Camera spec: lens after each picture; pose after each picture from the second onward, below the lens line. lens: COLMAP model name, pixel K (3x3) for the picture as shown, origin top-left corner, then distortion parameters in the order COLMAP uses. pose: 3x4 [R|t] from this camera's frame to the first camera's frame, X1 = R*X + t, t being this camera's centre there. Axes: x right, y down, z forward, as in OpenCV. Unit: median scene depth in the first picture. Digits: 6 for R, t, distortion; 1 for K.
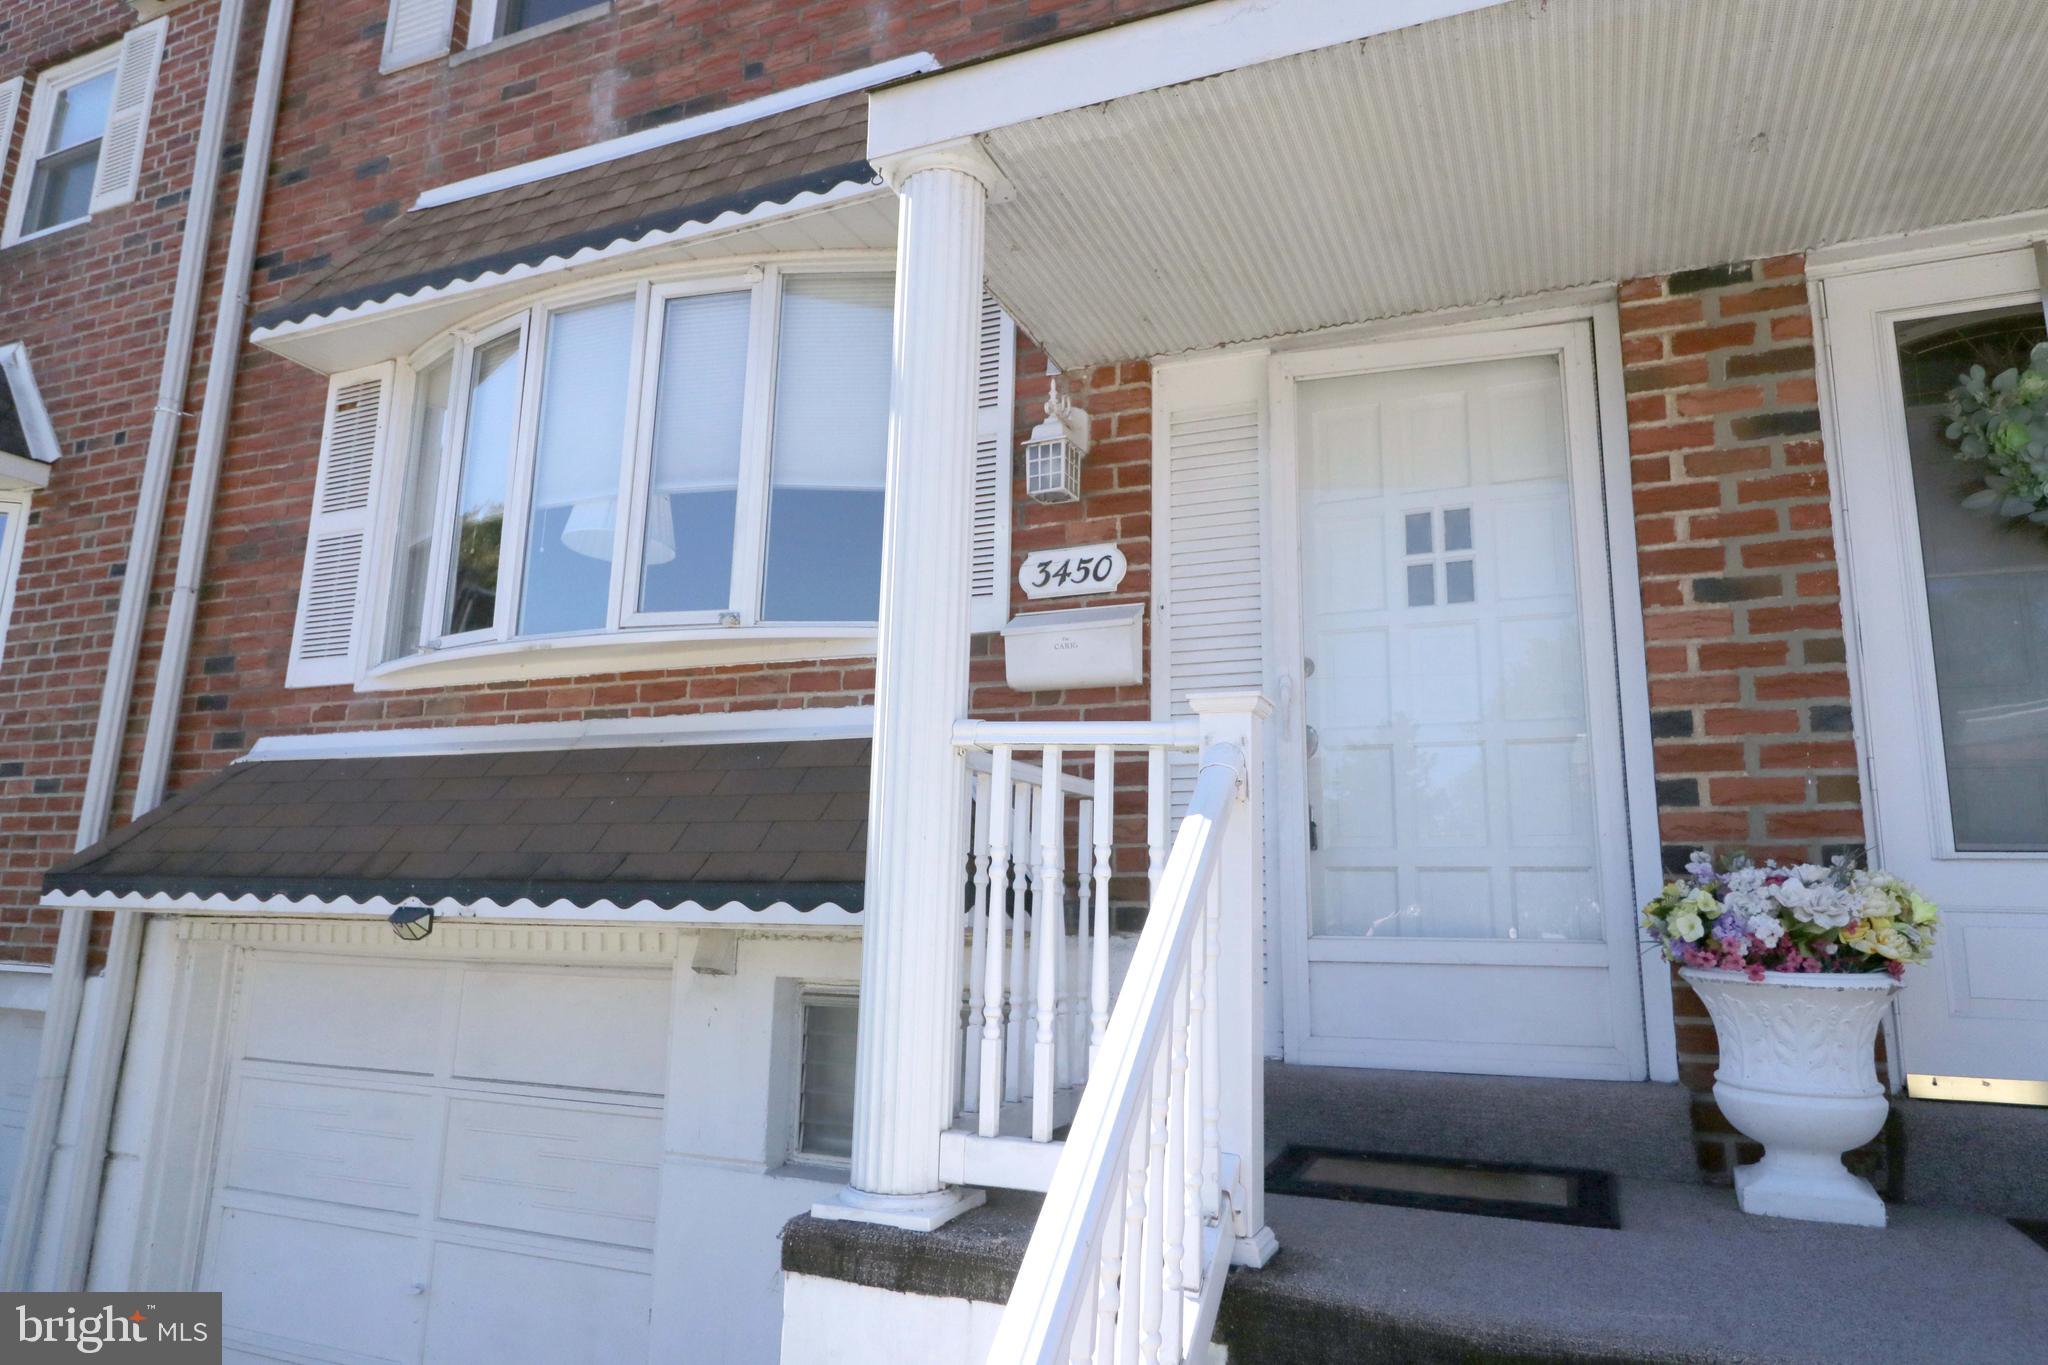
lens RADIAL K [[1289.9, 0, 1023.0], [0, 1289.9, 672.2], [0, 0, 1]] dist [-0.015571, 0.001607]
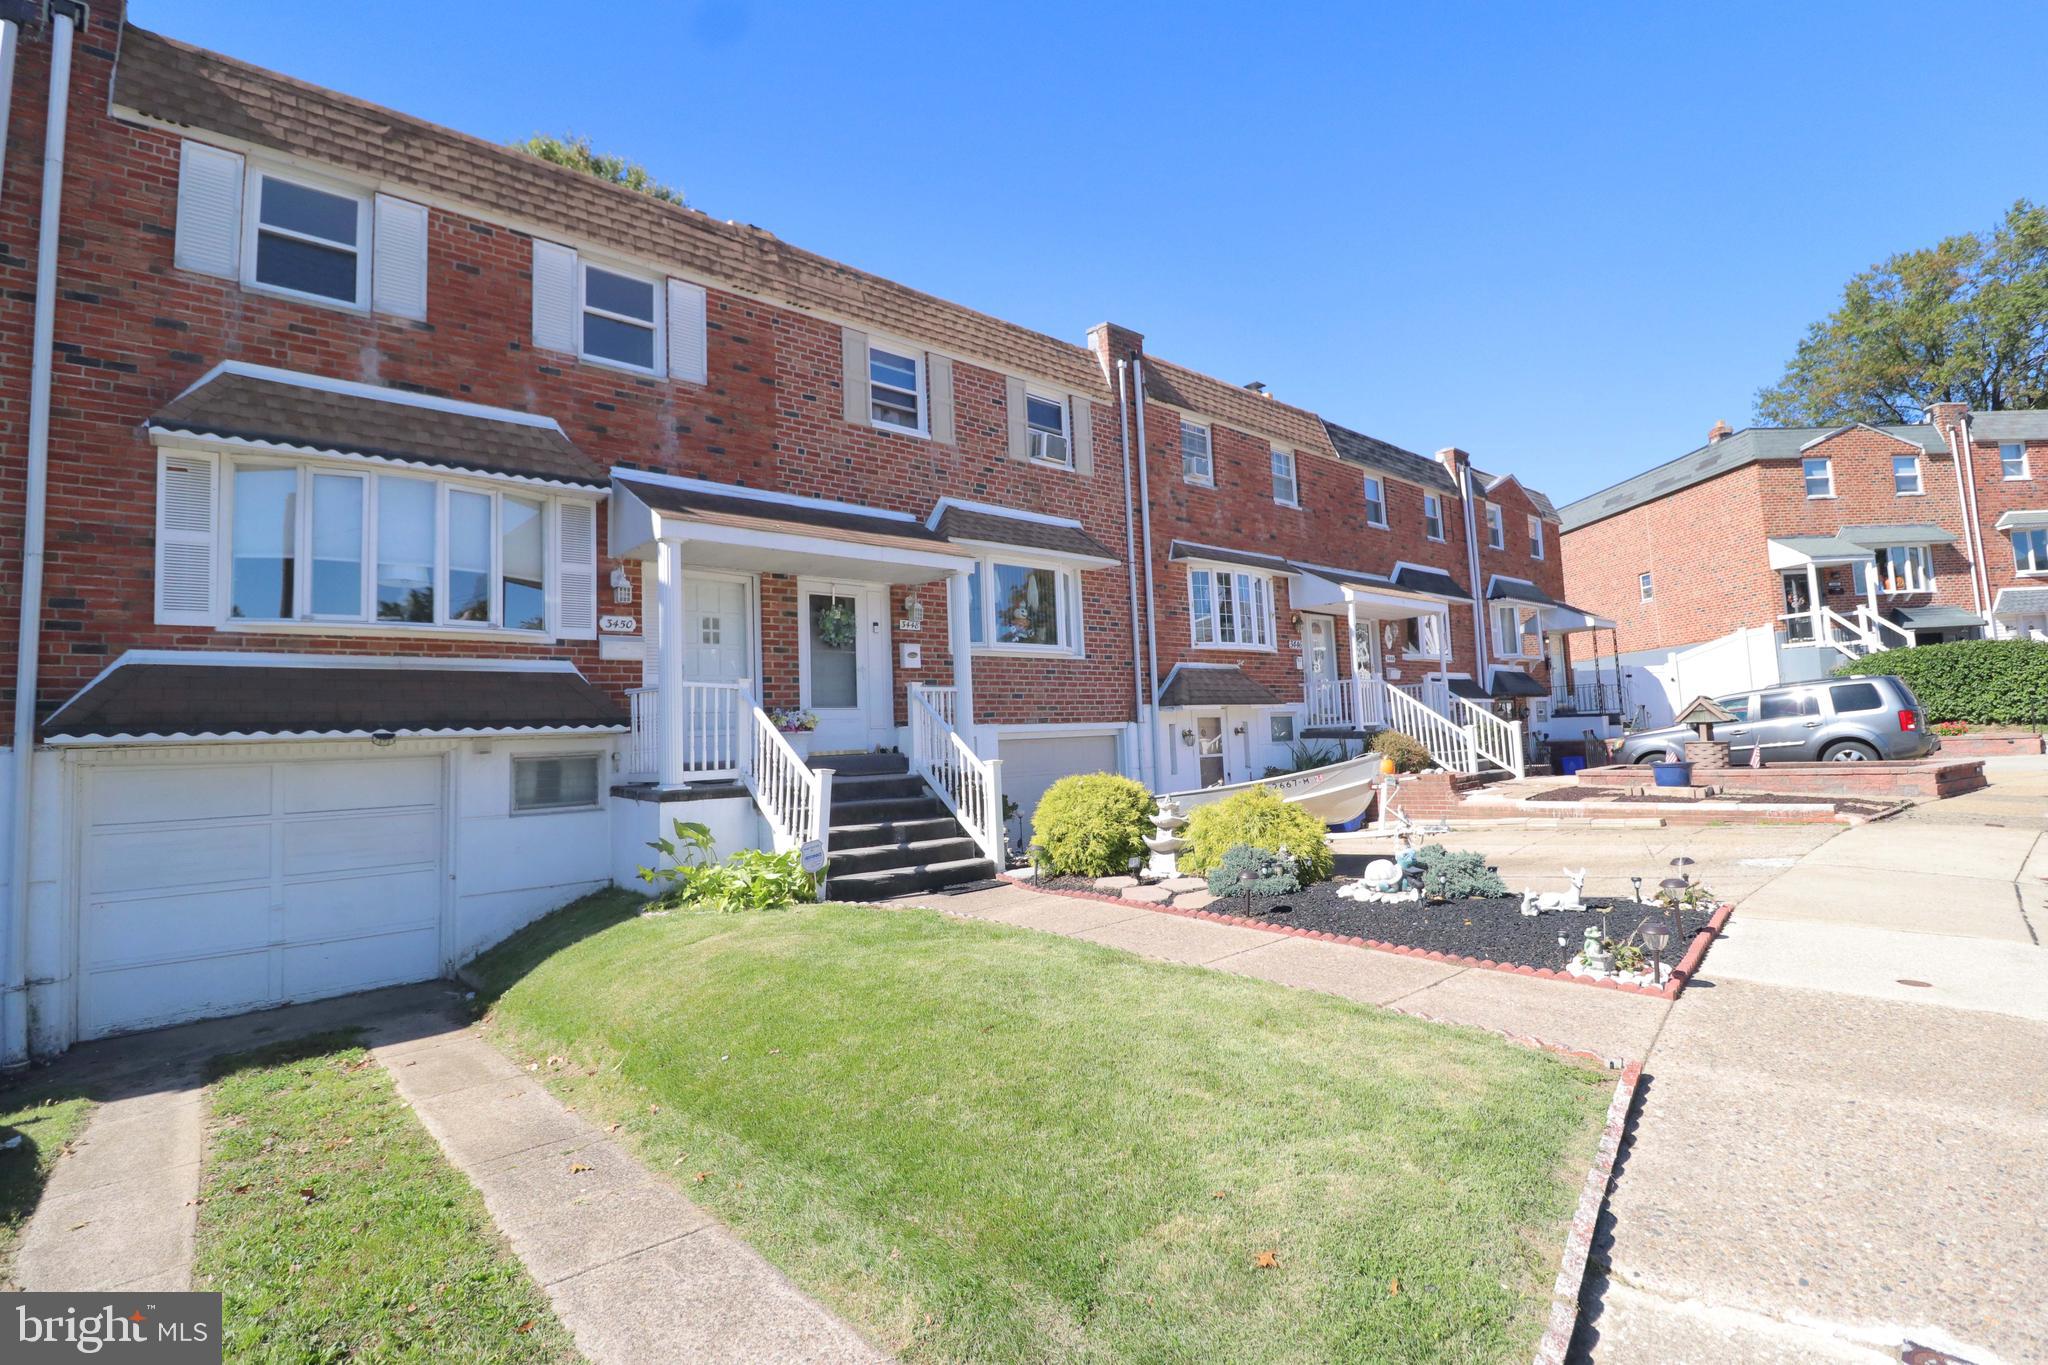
lens RADIAL K [[946.1, 0, 1022.9], [0, 946.1, 669.0], [0, 0, 1]] dist [-0.004059, -0.010578]
pose [[0.411503, 0.023310, 0.911110, -1.619952], [-0.134911, 0.990218, 0.035598, -0.177283], [-0.901368, -0.137567, 0.410622, -0.873235]]
